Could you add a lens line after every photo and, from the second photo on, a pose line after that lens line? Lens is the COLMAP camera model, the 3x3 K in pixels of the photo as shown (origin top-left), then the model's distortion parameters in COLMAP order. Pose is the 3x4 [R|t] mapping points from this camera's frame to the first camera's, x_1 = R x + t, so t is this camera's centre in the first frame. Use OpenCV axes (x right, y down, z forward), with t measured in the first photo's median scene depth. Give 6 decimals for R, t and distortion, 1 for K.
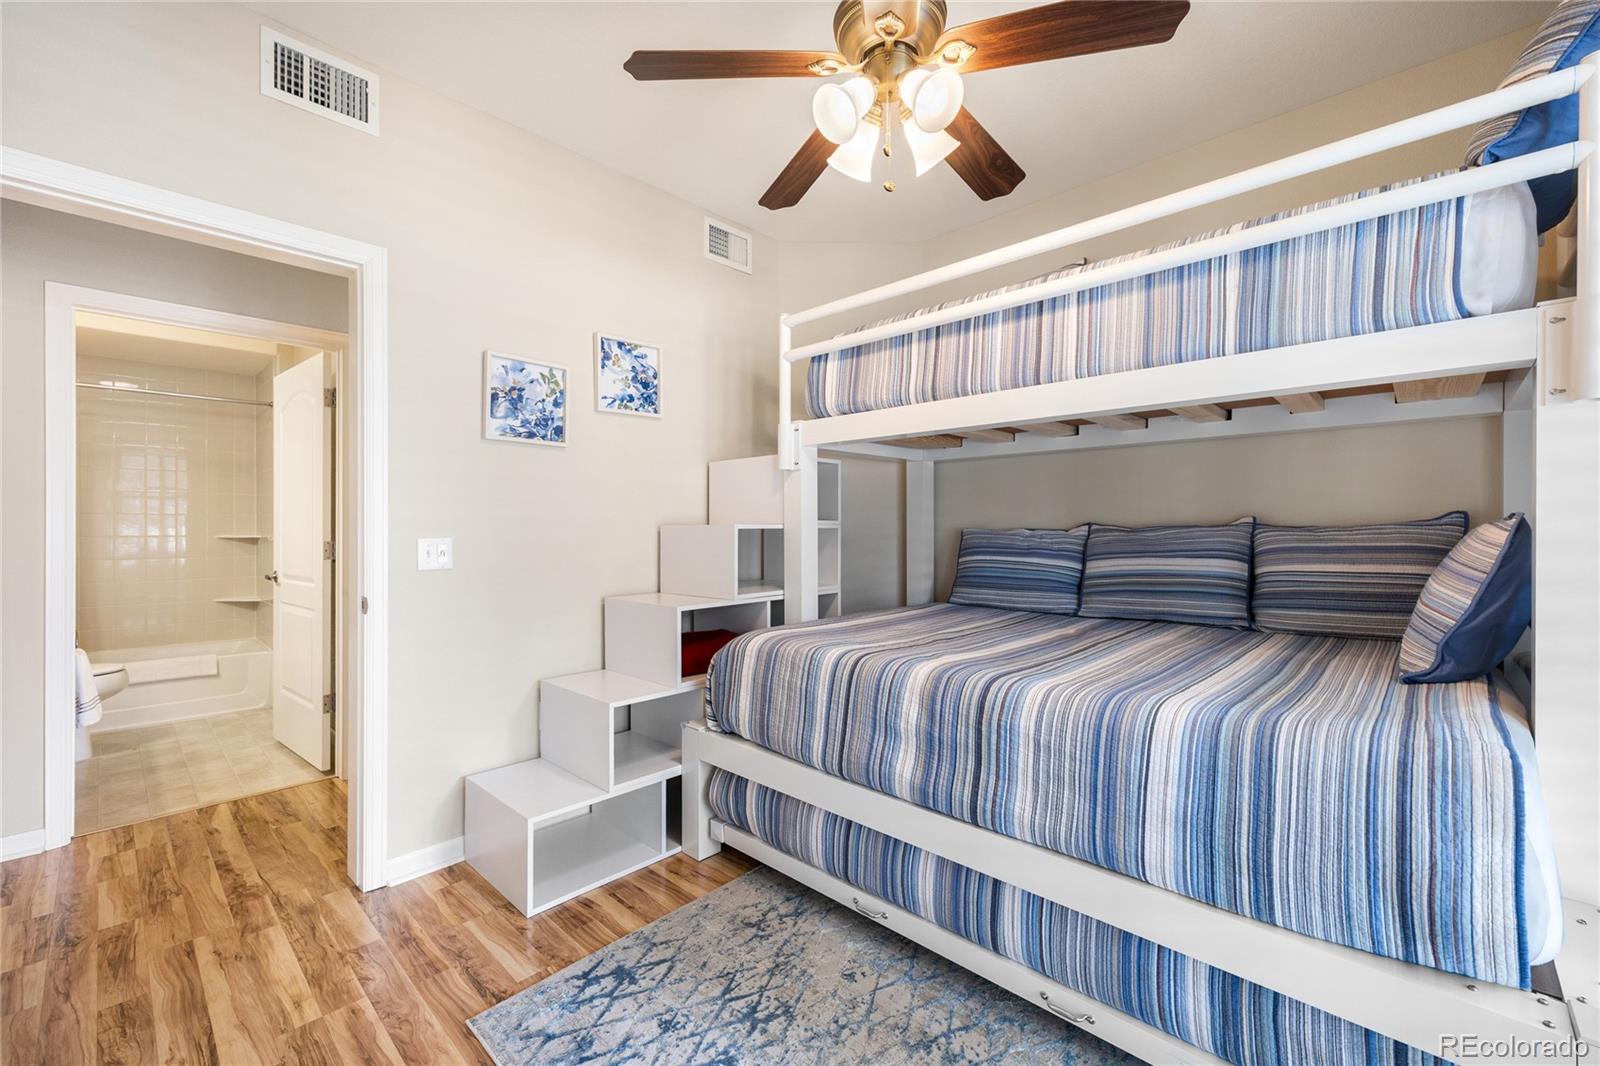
lens RADIAL K [[669.5, 0, 801.1], [0, 669.5, 522.0], [0, 0, 1]] dist [0.003316, 0.000130]
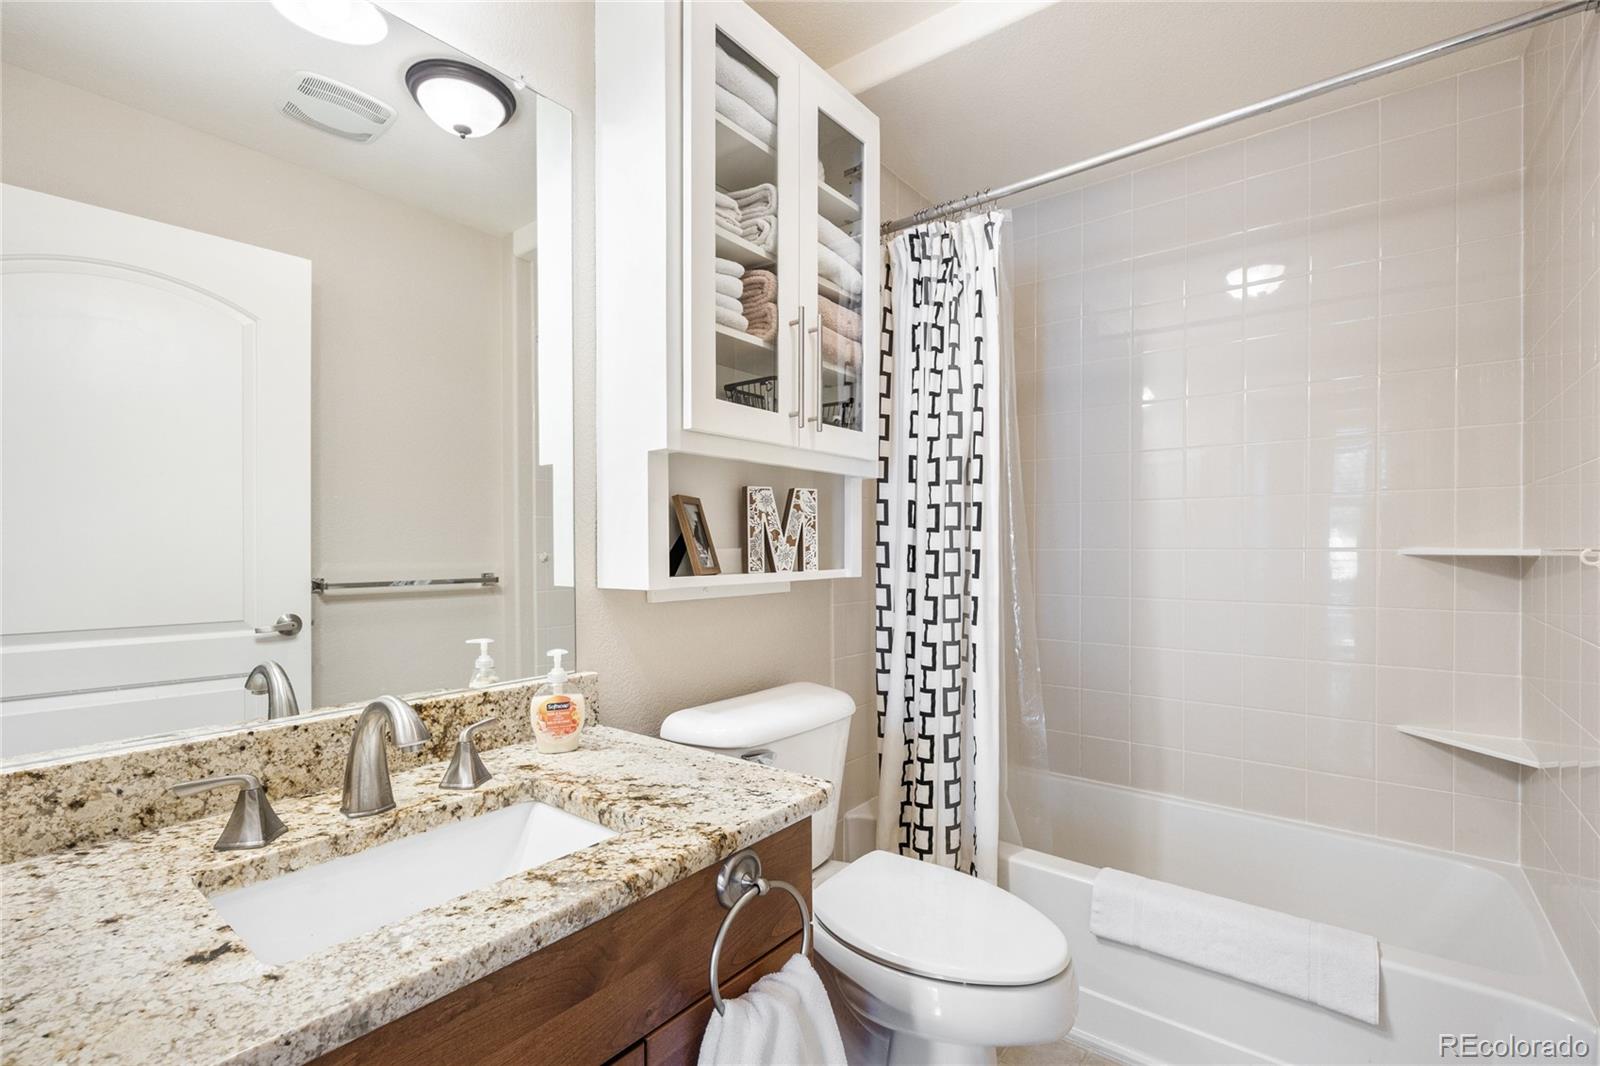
lens RADIAL K [[712.6, 0, 800.0], [0, 712.6, 533.0], [0, 0, 1]] dist [0.000884, 0.000080]
pose [[0.085594, -0.006108, -0.996311, -0.551140], [0.002588, 0.999979, -0.005909, 0.015270], [0.996327, -0.002073, 0.085608, 0.684891]]
